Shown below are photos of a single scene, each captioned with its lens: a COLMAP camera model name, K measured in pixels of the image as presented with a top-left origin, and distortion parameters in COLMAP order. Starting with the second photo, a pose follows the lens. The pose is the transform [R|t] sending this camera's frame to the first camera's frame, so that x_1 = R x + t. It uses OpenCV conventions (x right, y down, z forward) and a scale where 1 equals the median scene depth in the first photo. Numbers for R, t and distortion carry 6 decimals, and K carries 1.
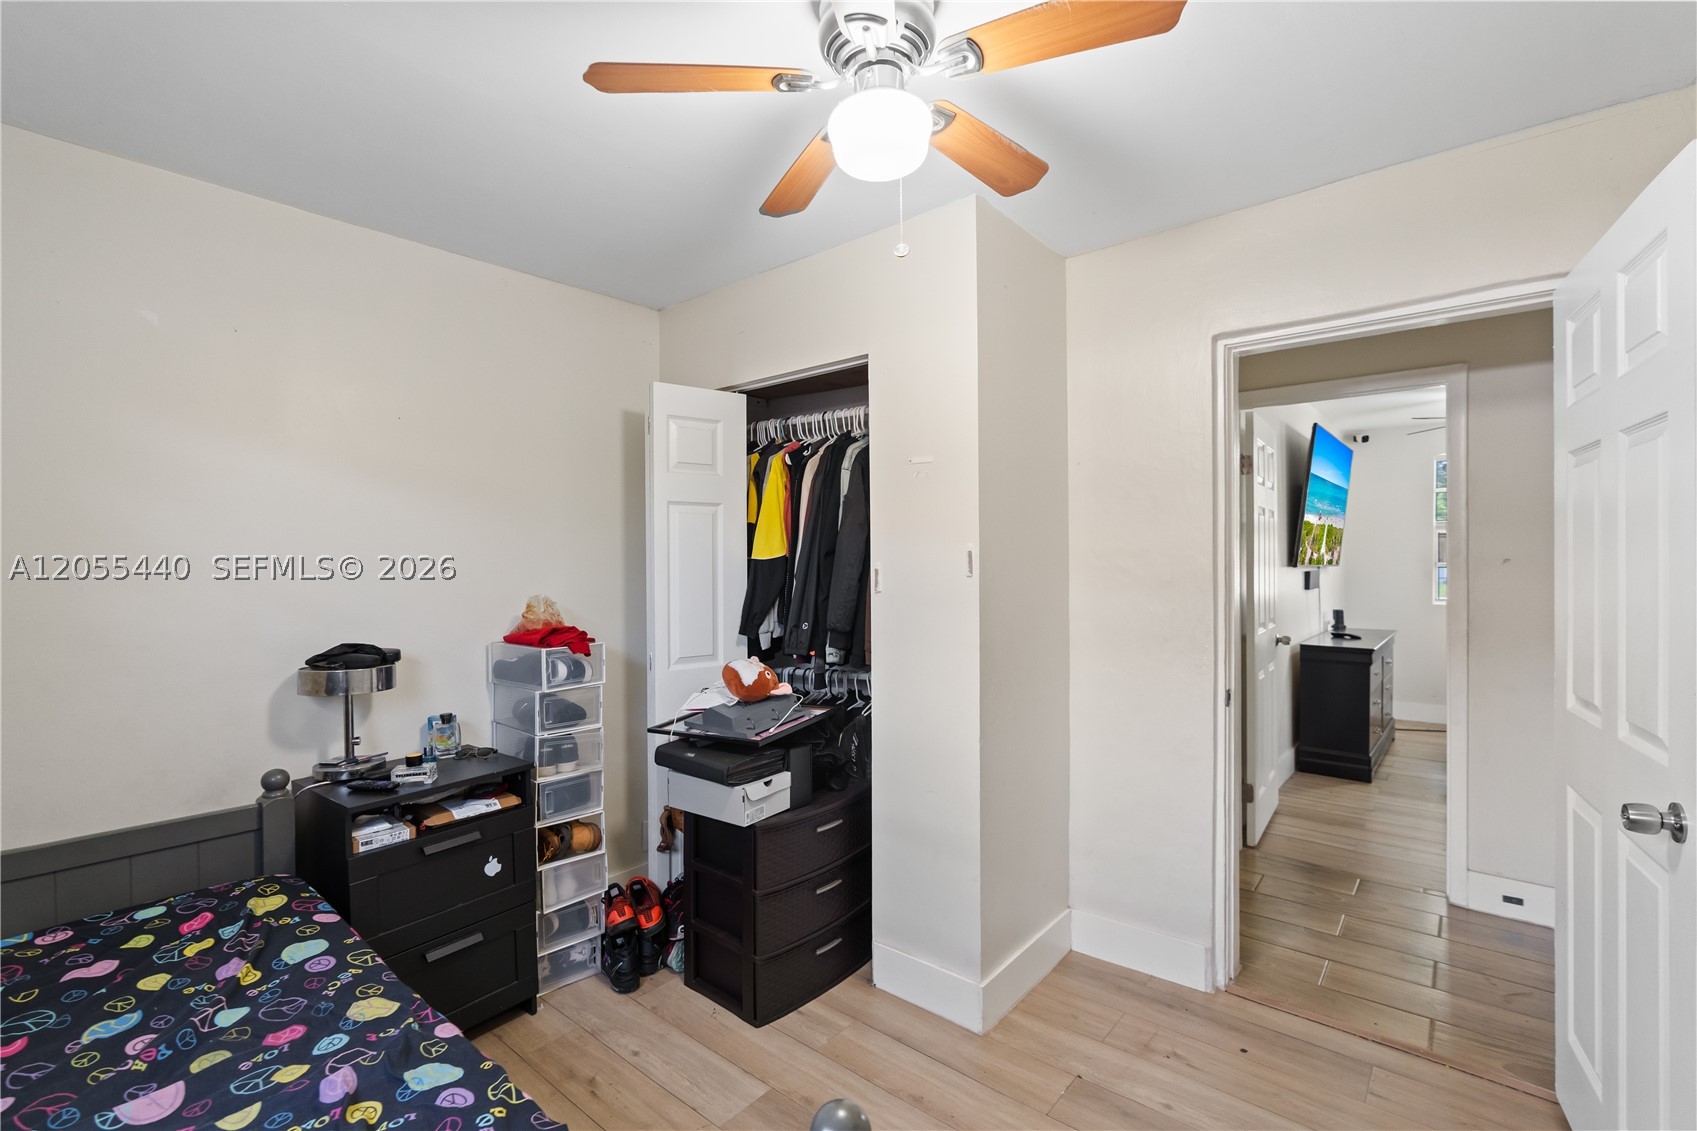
lens RADIAL K [[782.5, 0, 846.8], [0, 782.5, 560.7], [0, 0, 1]] dist [-0.009304, 0.000162]
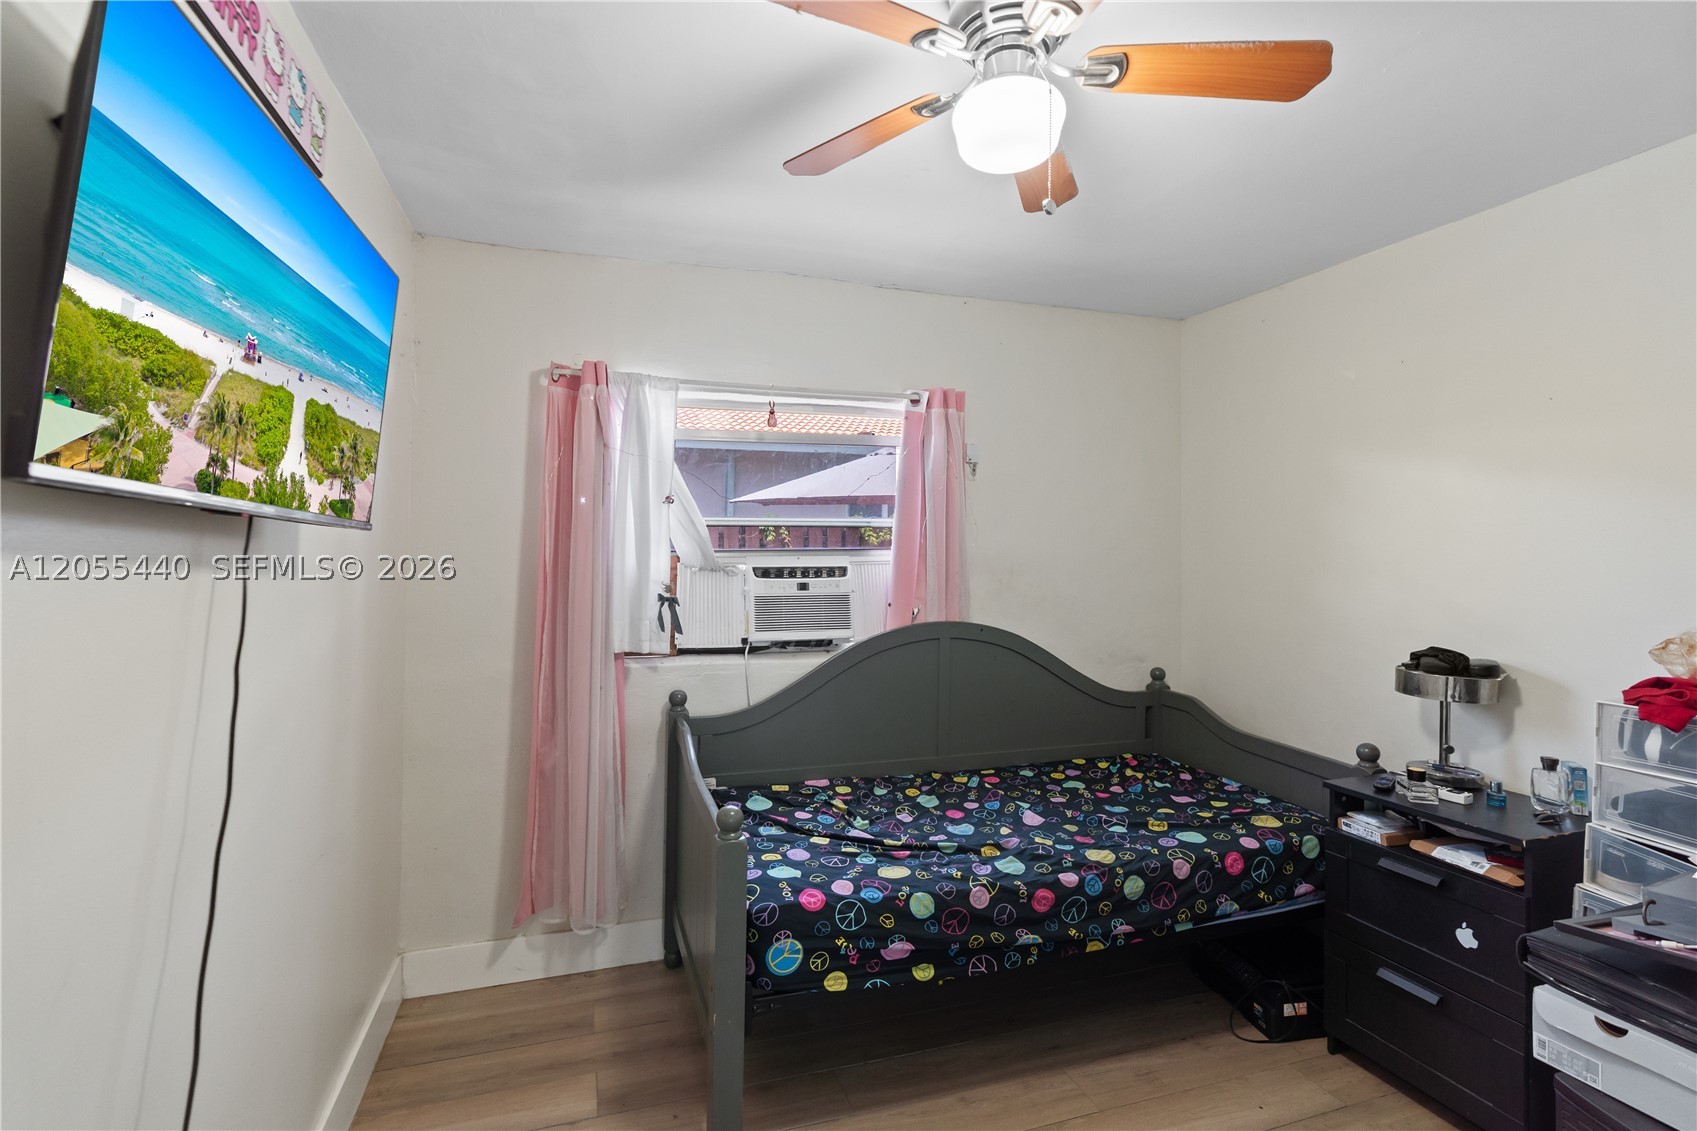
lens RADIAL K [[782.5, 0, 846.8], [0, 782.5, 560.7], [0, 0, 1]] dist [-0.009304, 0.000162]
pose [[-0.531030, 0.015518, -0.847211, 0.633400], [-0.015870, 0.999475, 0.028254, -0.020725], [0.847204, 0.028448, -0.530505, 0.936807]]
